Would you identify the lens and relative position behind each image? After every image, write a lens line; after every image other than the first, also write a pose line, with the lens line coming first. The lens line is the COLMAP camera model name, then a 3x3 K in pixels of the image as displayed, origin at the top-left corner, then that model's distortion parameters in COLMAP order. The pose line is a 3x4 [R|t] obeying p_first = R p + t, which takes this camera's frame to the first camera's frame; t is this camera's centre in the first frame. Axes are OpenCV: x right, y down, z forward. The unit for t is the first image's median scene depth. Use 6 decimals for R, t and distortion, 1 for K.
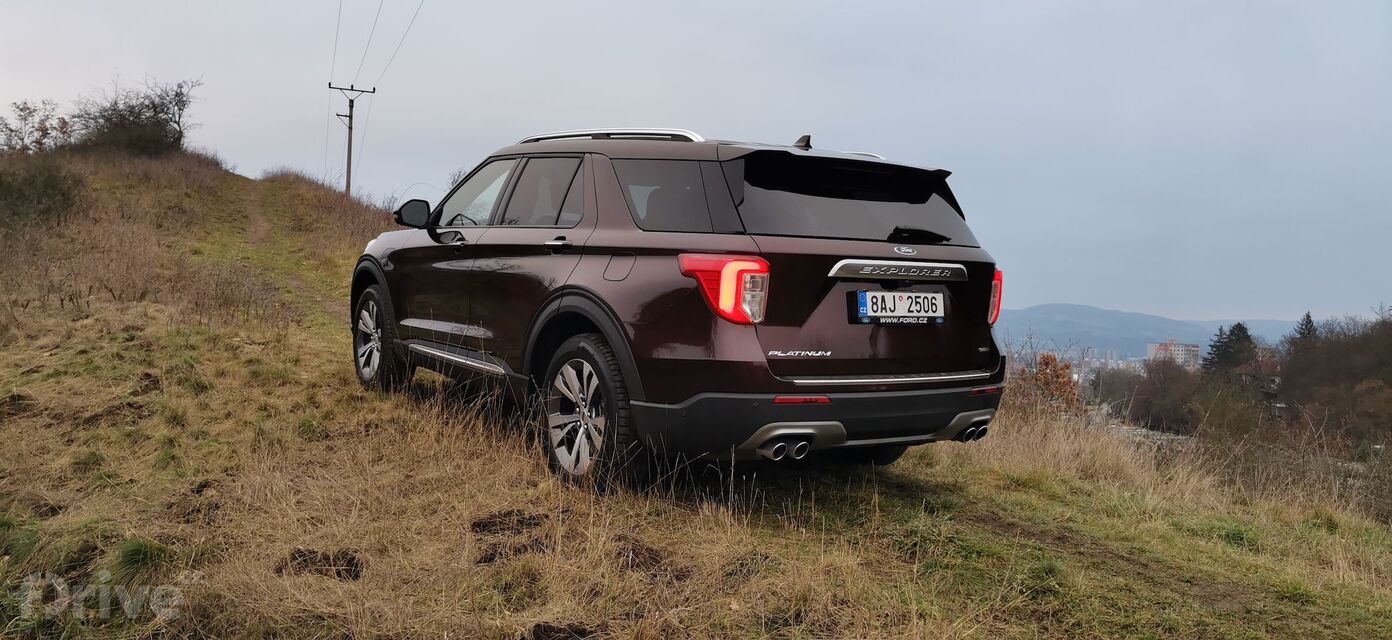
lens RADIAL K [[1113.0, 0, 695.2], [0, 1113.0, 295.8], [0, 0, 1]] dist [0.037875, -0.004982]
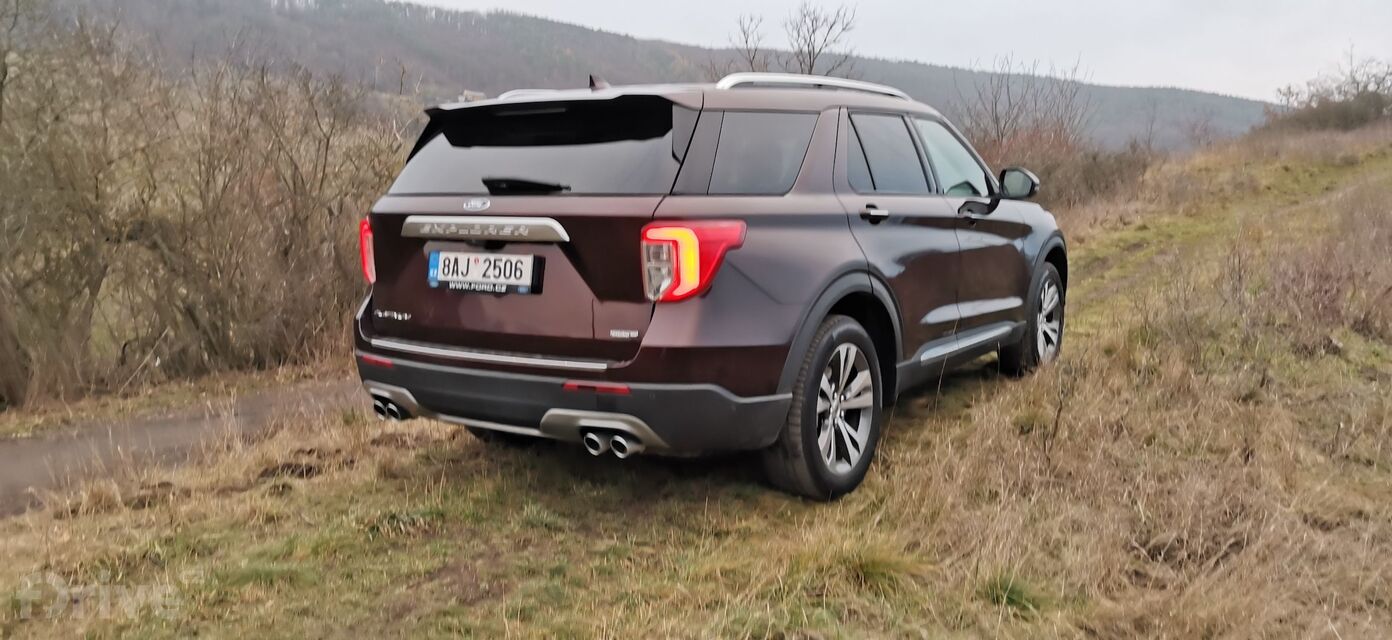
lens RADIAL K [[1096.6, 0, 696.0], [0, 1096.6, 320.0], [0, 0, 1]] dist [0.008735, -0.006094]
pose [[0.387972, 0.056455, -0.919941, 1.031491], [-0.020457, 0.998404, 0.052642, -0.000257], [0.921444, -0.001604, 0.388508, 0.829541]]
